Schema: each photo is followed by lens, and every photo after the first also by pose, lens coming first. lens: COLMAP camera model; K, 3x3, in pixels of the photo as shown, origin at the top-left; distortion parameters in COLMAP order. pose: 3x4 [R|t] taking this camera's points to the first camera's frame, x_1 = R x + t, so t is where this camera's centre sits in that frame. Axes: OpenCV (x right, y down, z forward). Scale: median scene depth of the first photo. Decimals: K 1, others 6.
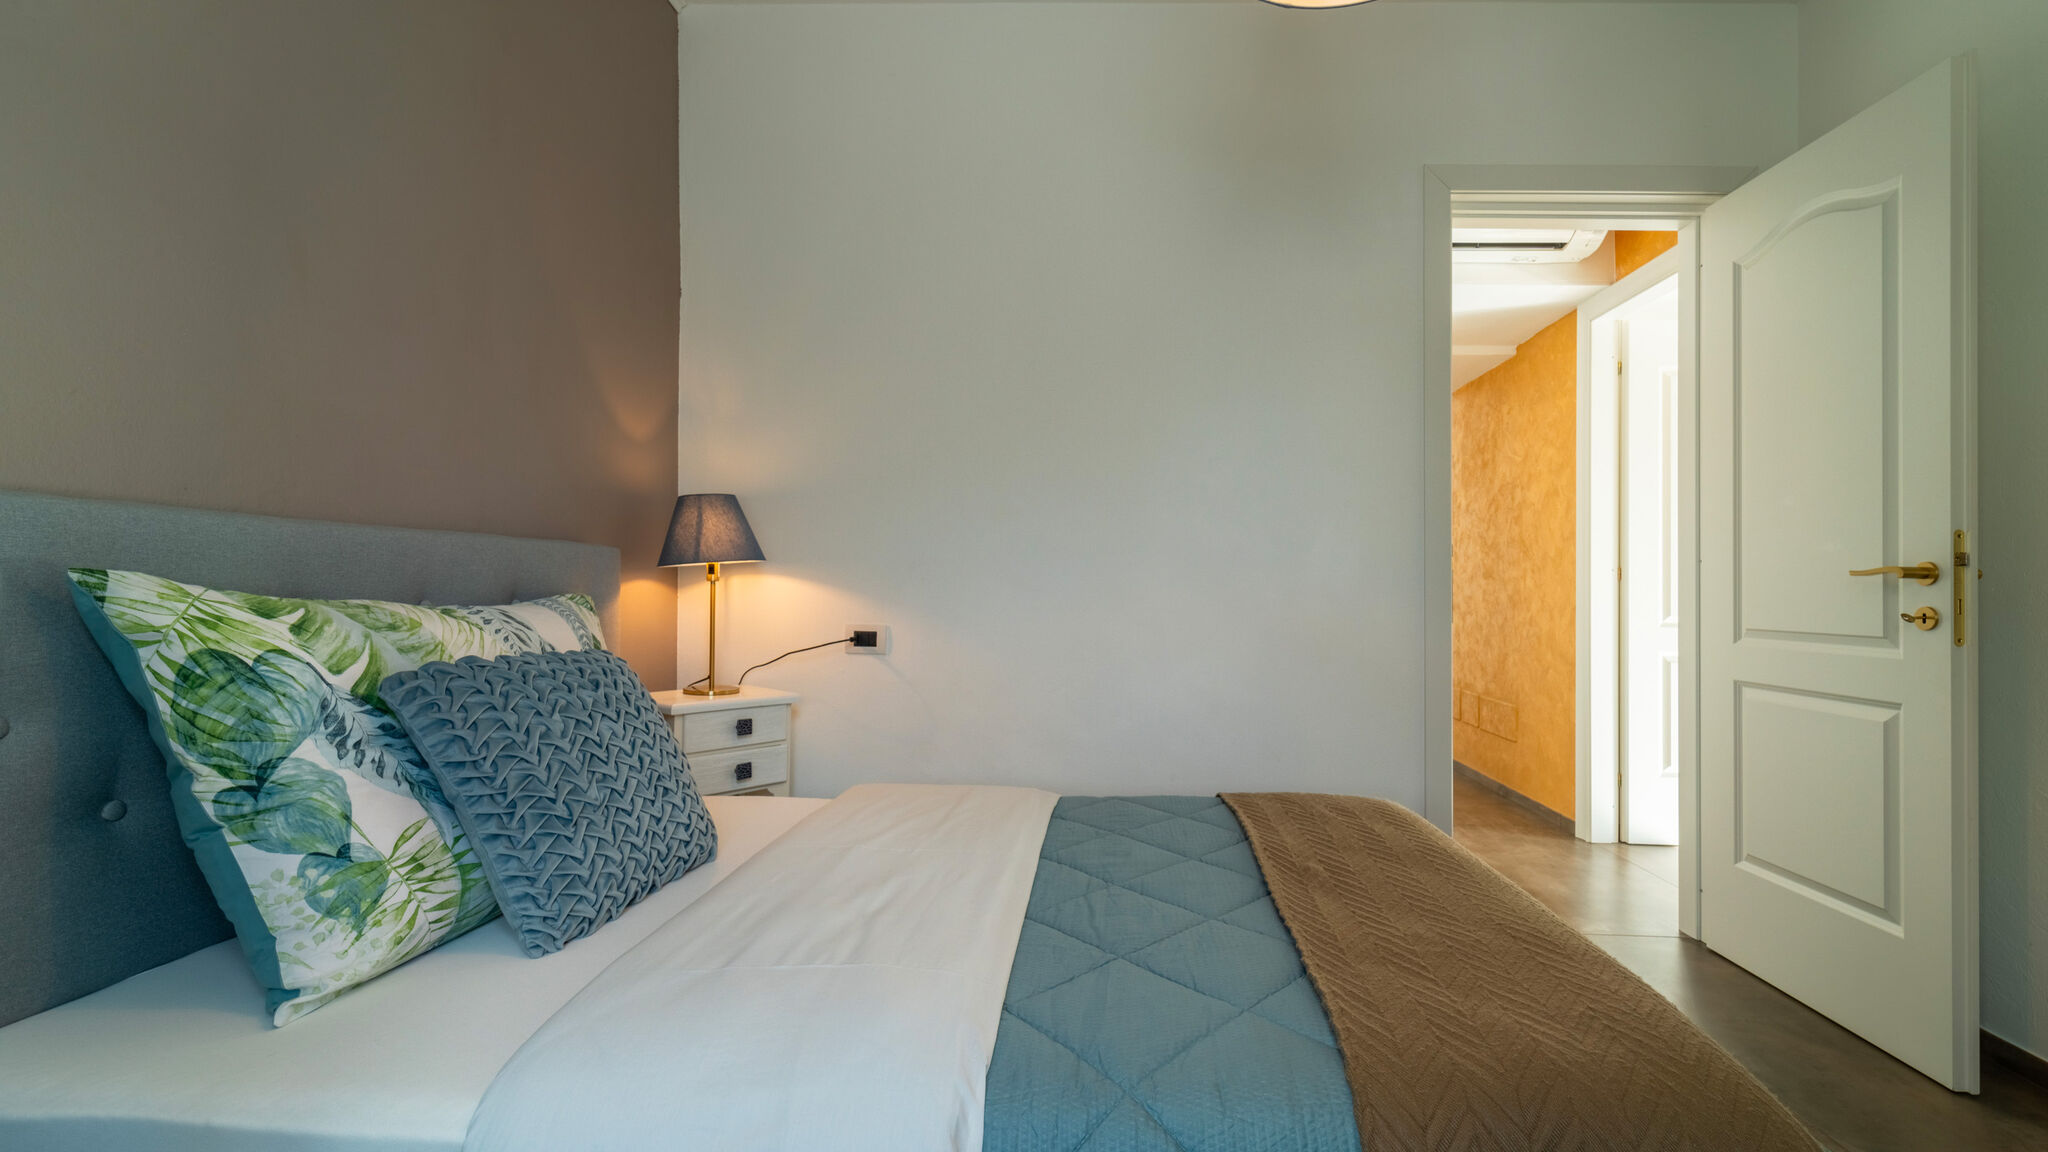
lens RADIAL K [[826.7, 0, 1021.2], [0, 826.7, 574.5], [0, 0, 1]] dist [0.002700, -0.001080]
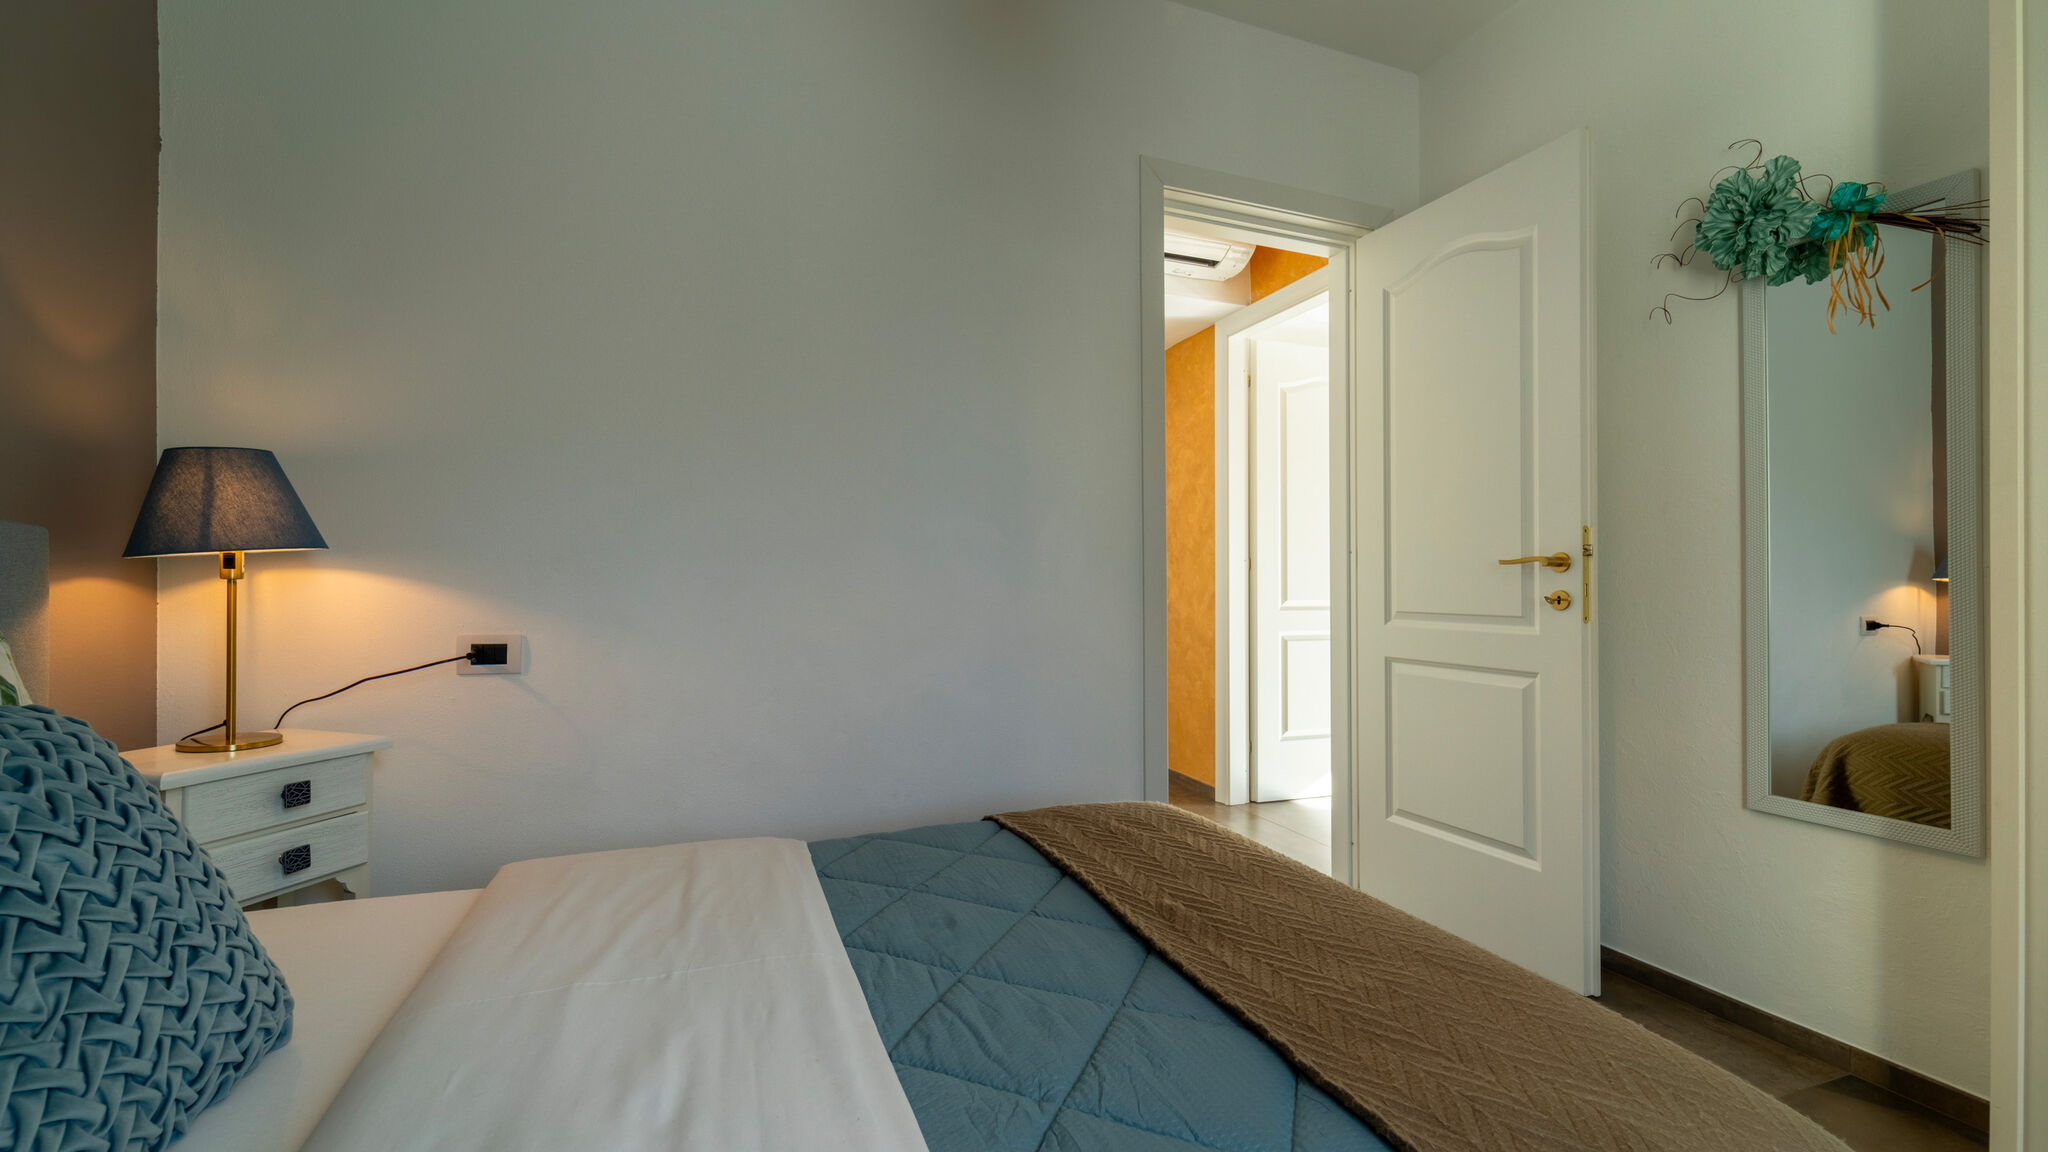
lens RADIAL K [[832.8, 0, 979.4], [0, 832.8, 569.9], [0, 0, 1]] dist [0.008382, -0.005673]
pose [[0.918065, -0.006035, 0.396385, -0.135880], [0.004436, 0.999978, 0.004950, -0.000010], [-0.396406, -0.002786, 0.918071, 0.222714]]
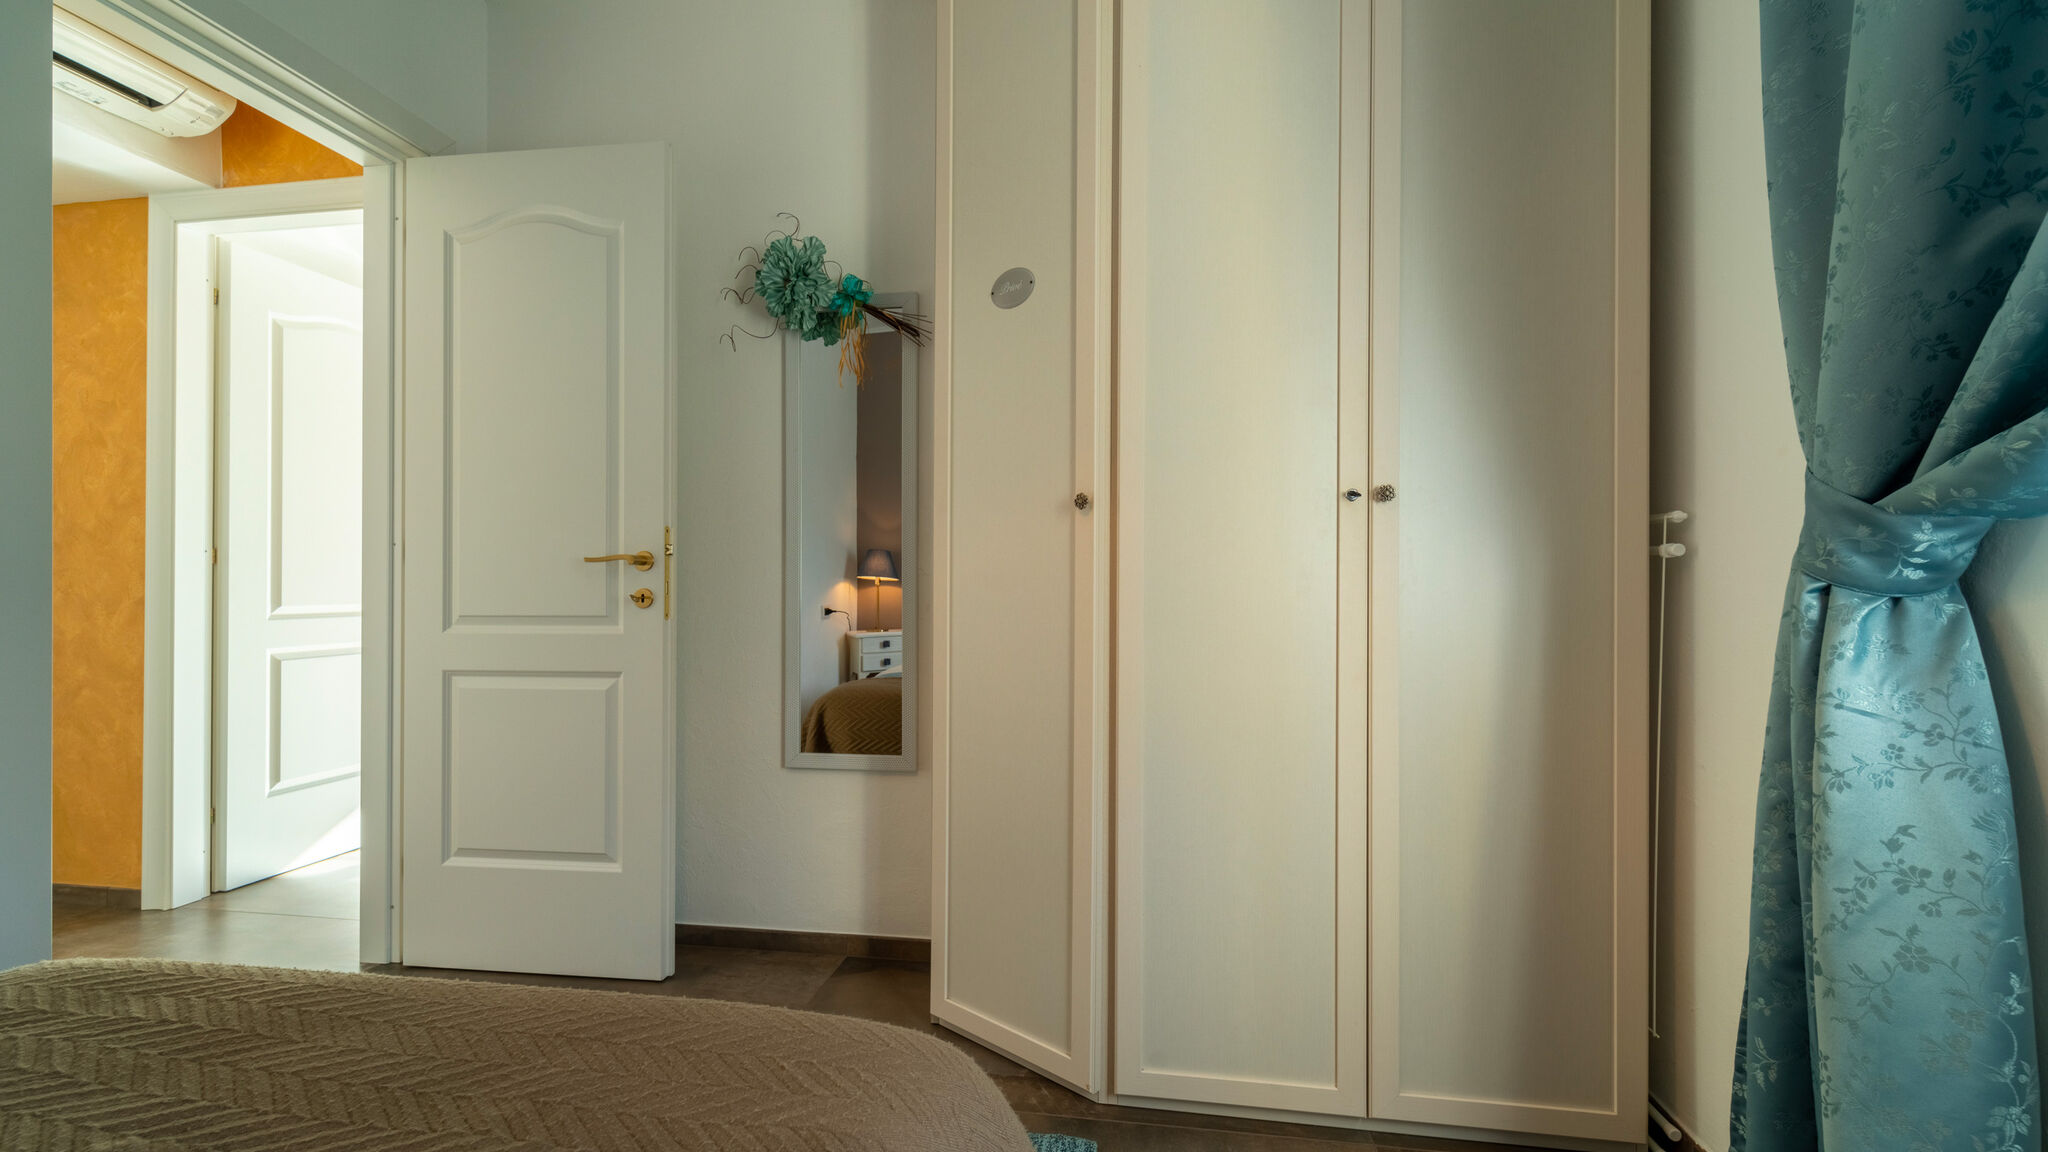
lens RADIAL K [[842.7, 0, 1048.0], [0, 842.7, 571.4], [0, 0, 1]] dist [0.009626, -0.004146]
pose [[0.056214, -0.003186, 0.998414, -0.092144], [-0.012622, 0.999913, 0.003902, 0.001376], [-0.998339, -0.012821, 0.056169, 0.331028]]
